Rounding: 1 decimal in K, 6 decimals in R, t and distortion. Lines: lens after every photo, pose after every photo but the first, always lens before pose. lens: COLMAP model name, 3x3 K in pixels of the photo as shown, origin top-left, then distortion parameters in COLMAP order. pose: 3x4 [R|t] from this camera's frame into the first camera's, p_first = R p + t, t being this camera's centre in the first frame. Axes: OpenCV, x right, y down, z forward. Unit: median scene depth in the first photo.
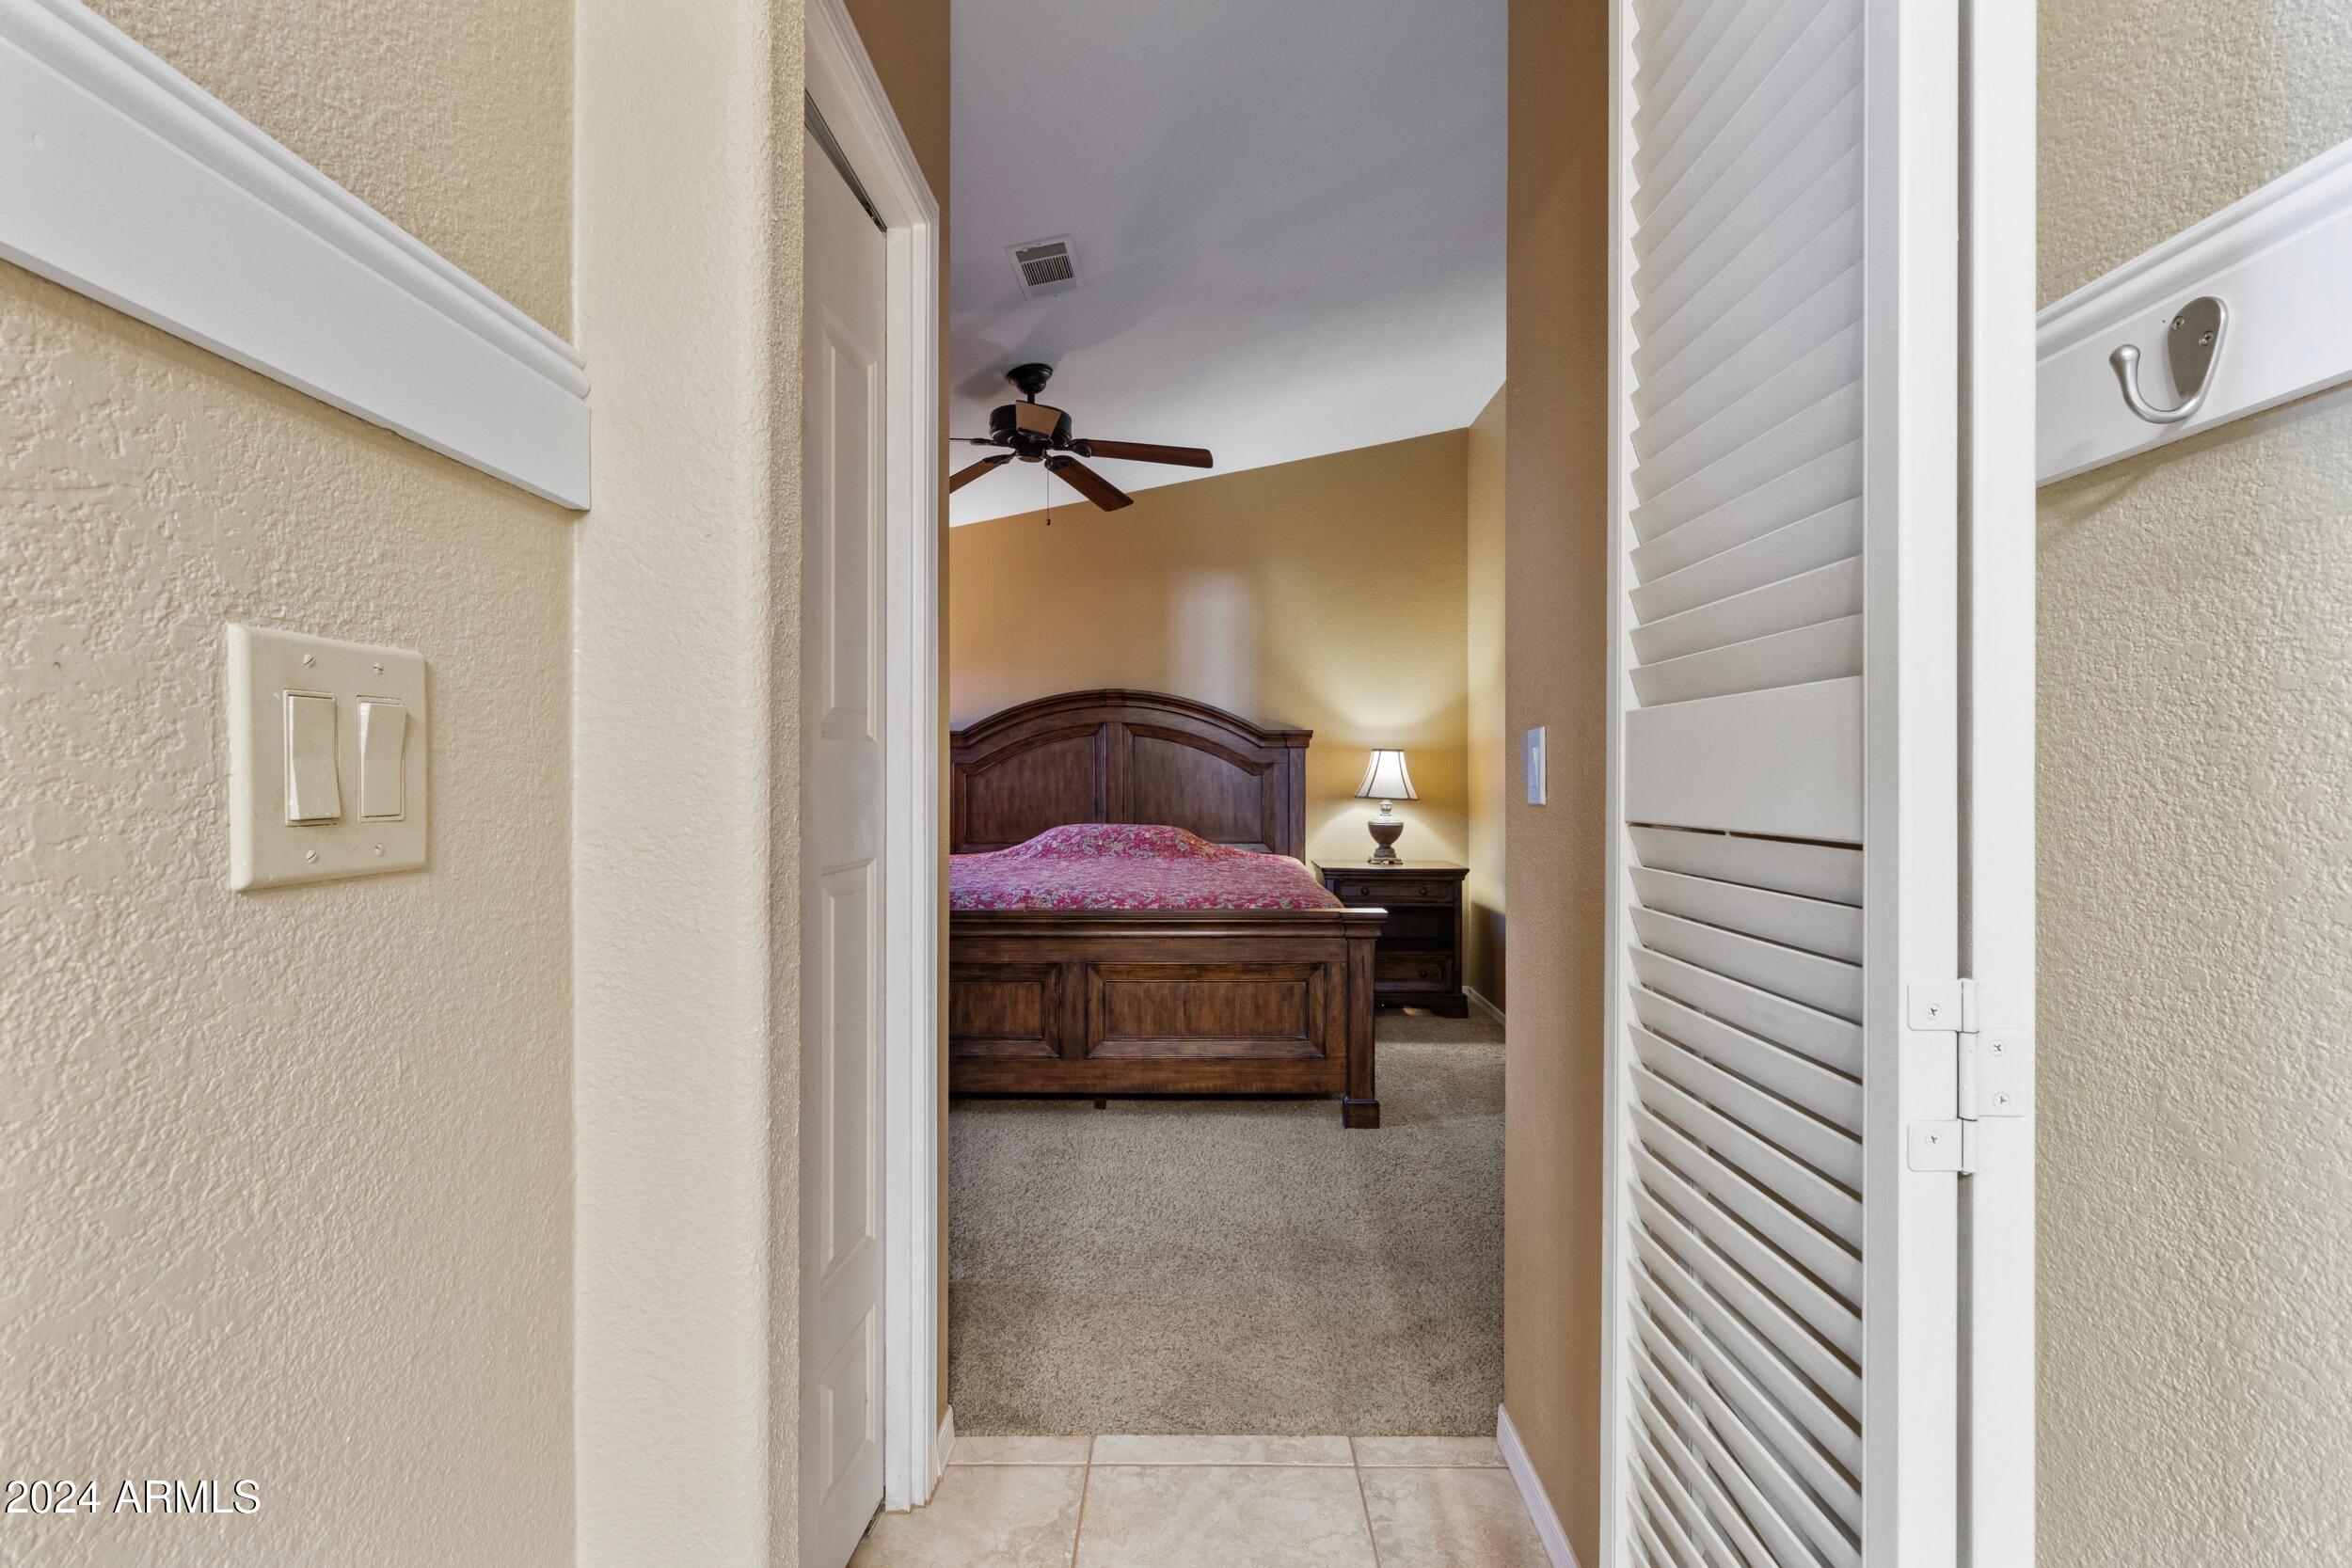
lens RADIAL K [[1105.2, 0, 1184.9], [0, 1105.2, 783.8], [0, 0, 1]] dist [0.001207, 0.000934]
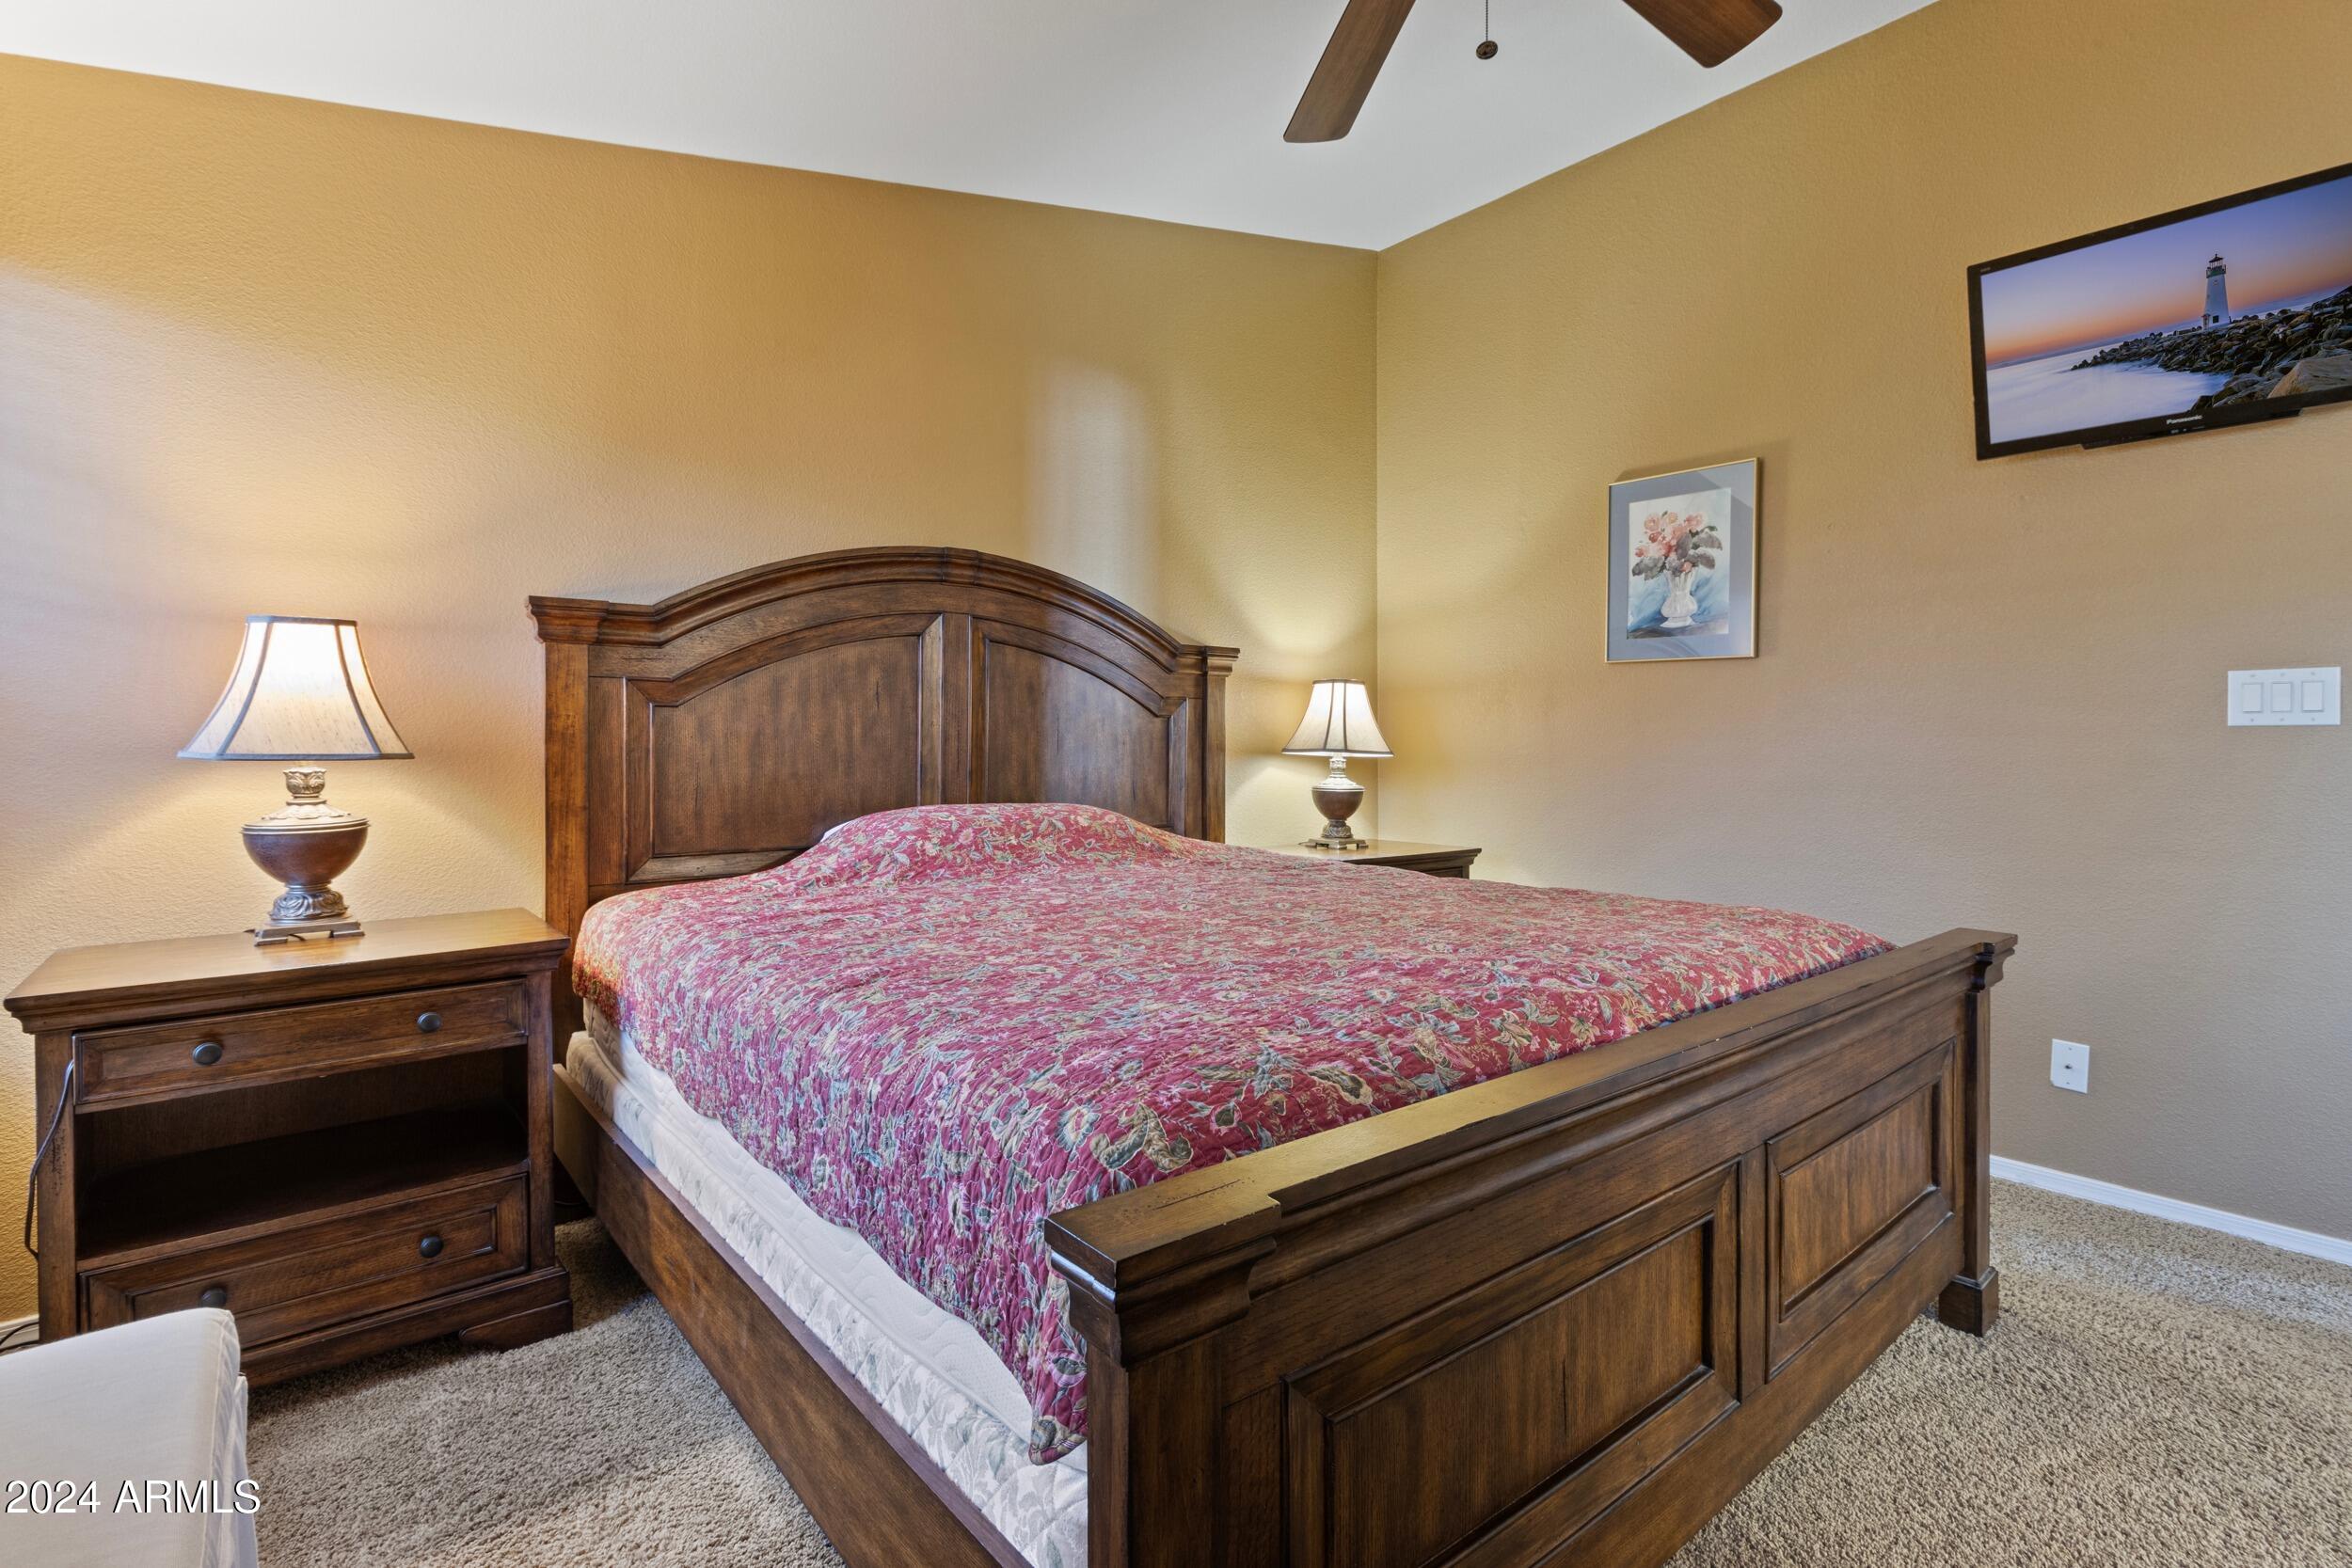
lens RADIAL K [[1105.2, 0, 1192.0], [0, 1105.2, 757.9], [0, 0, 1]] dist [0.001207, 0.000934]
pose [[0.762795, -0.006882, 0.646604, -0.339000], [0.006093, 0.999975, 0.003454, 0.013681], [-0.646611, 0.001305, 0.762818, 0.549816]]
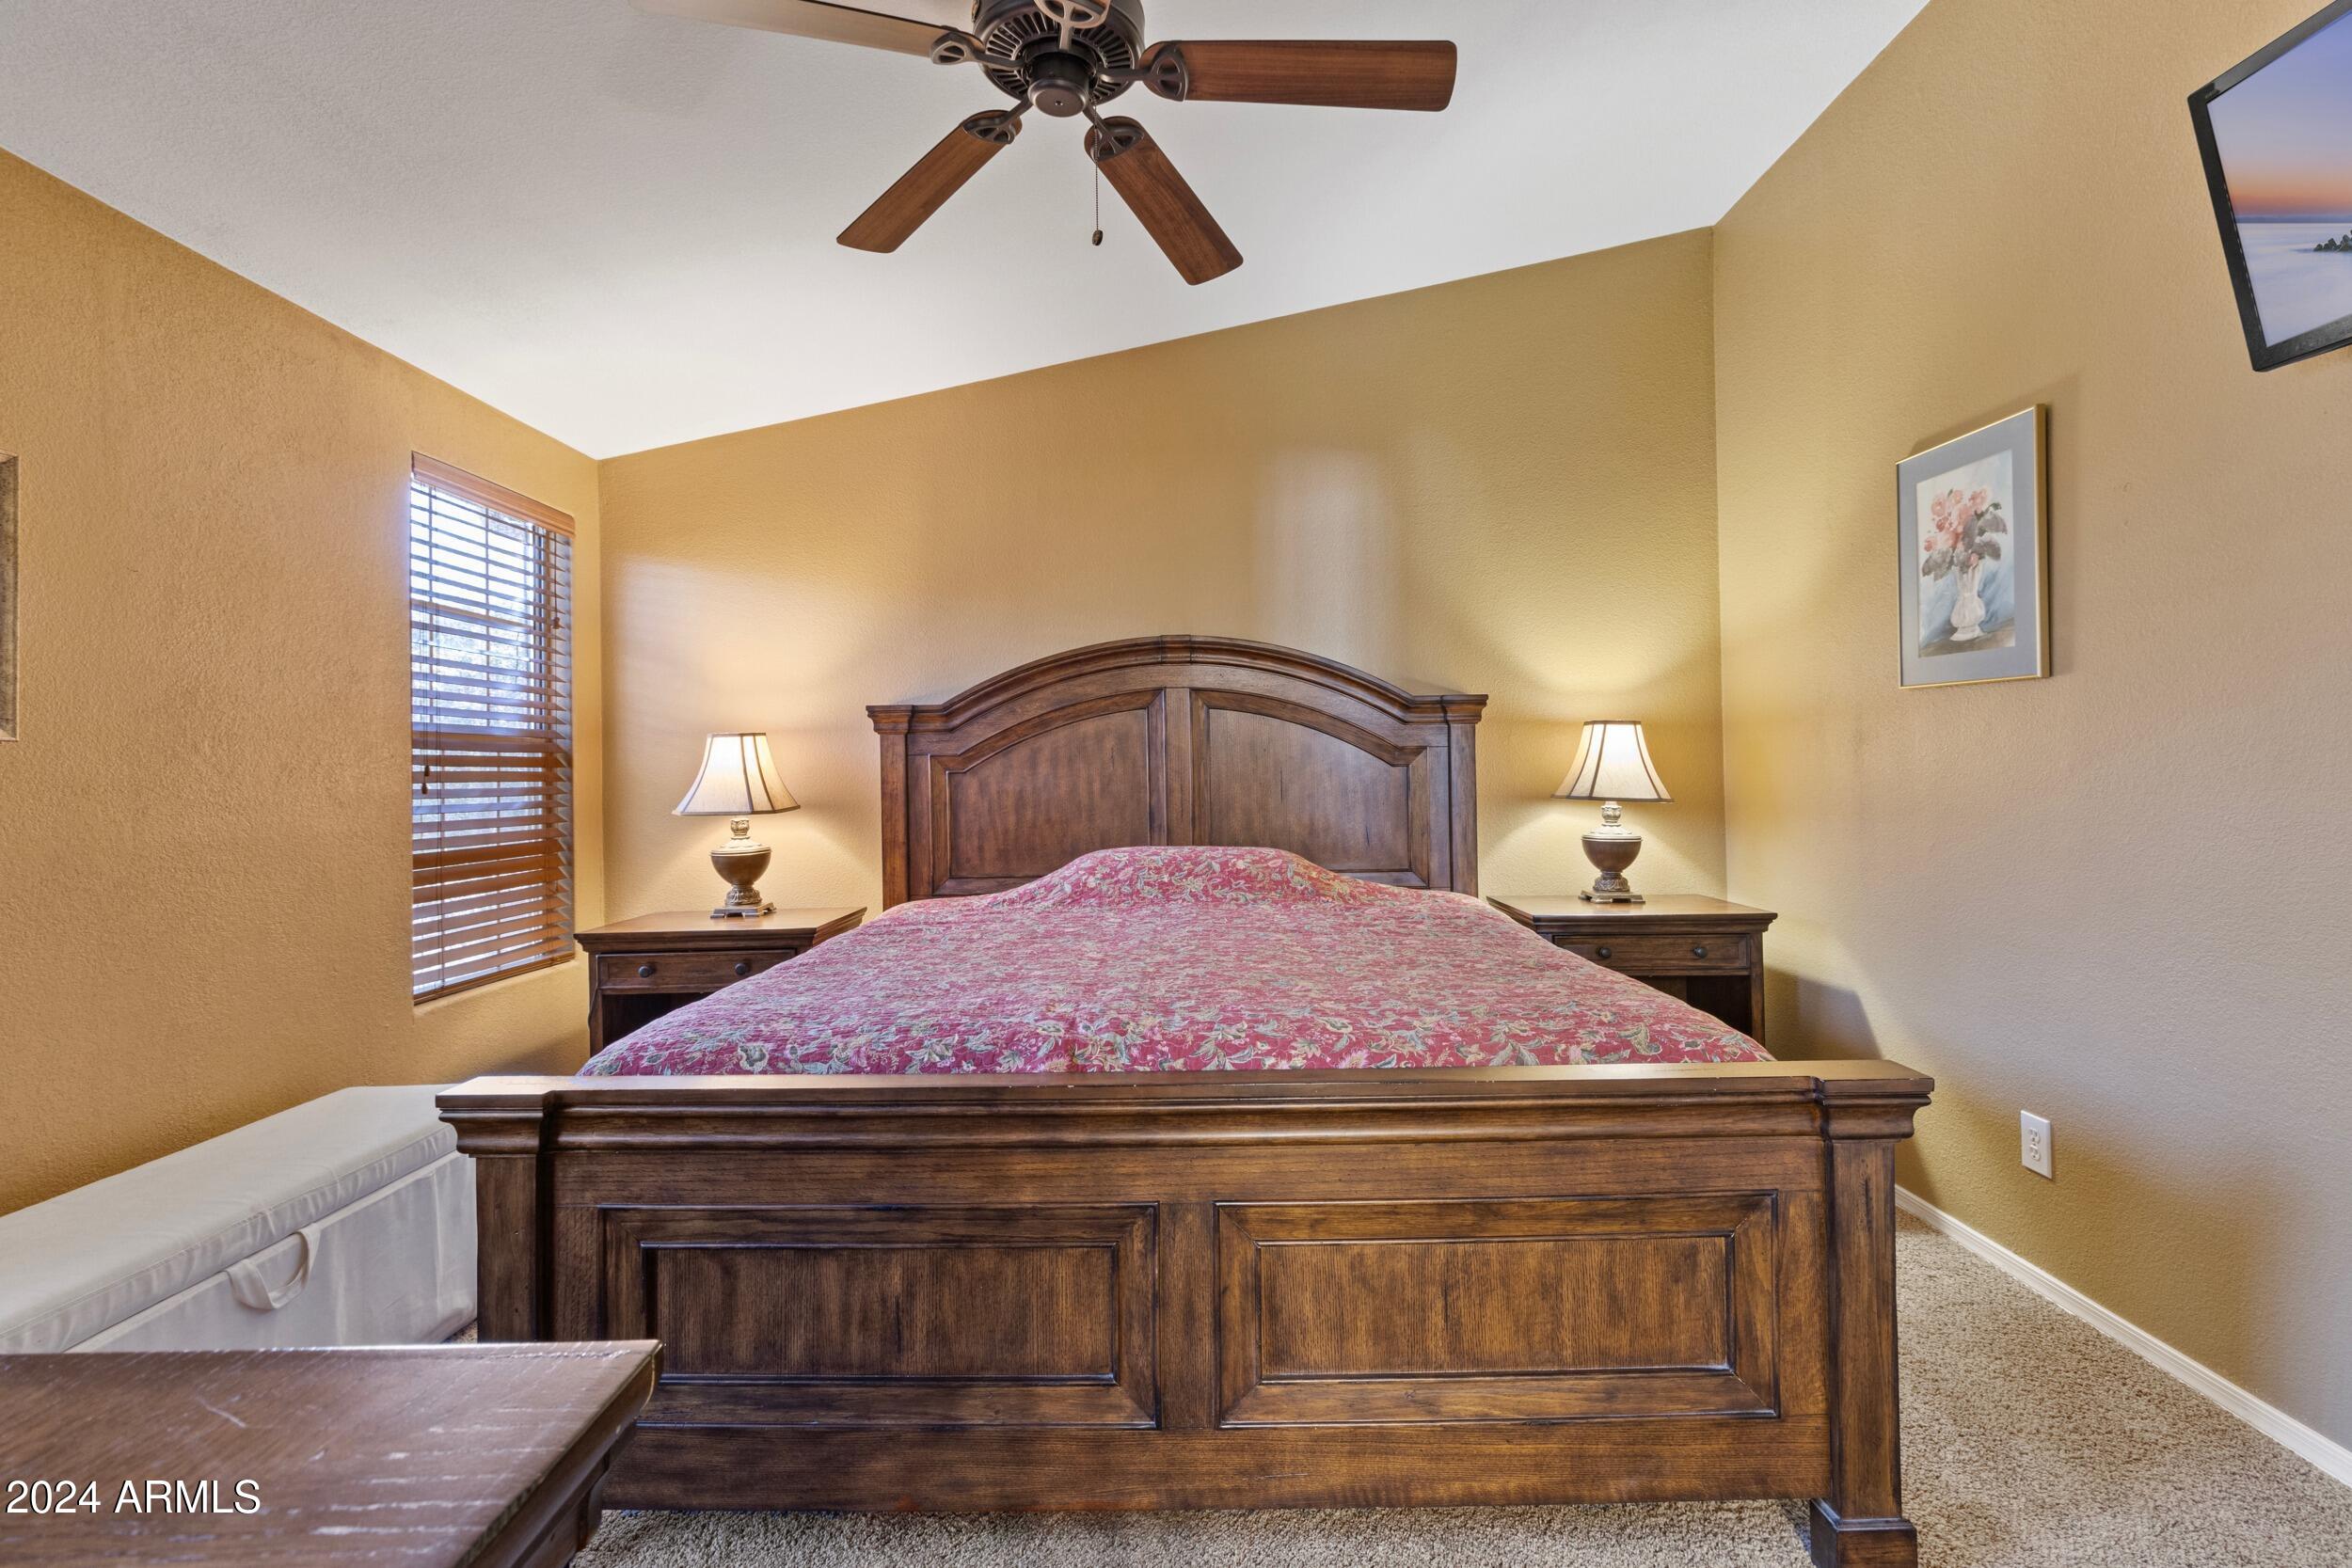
lens RADIAL K [[1105.2, 0, 1181.1], [0, 1105.2, 774.1], [0, 0, 1]] dist [0.001207, 0.000934]
pose [[0.999868, -0.016234, -0.000781, -0.065569], [0.016229, 0.999847, -0.006553, -0.000942], [0.000887, 0.006539, 0.999978, 0.376389]]
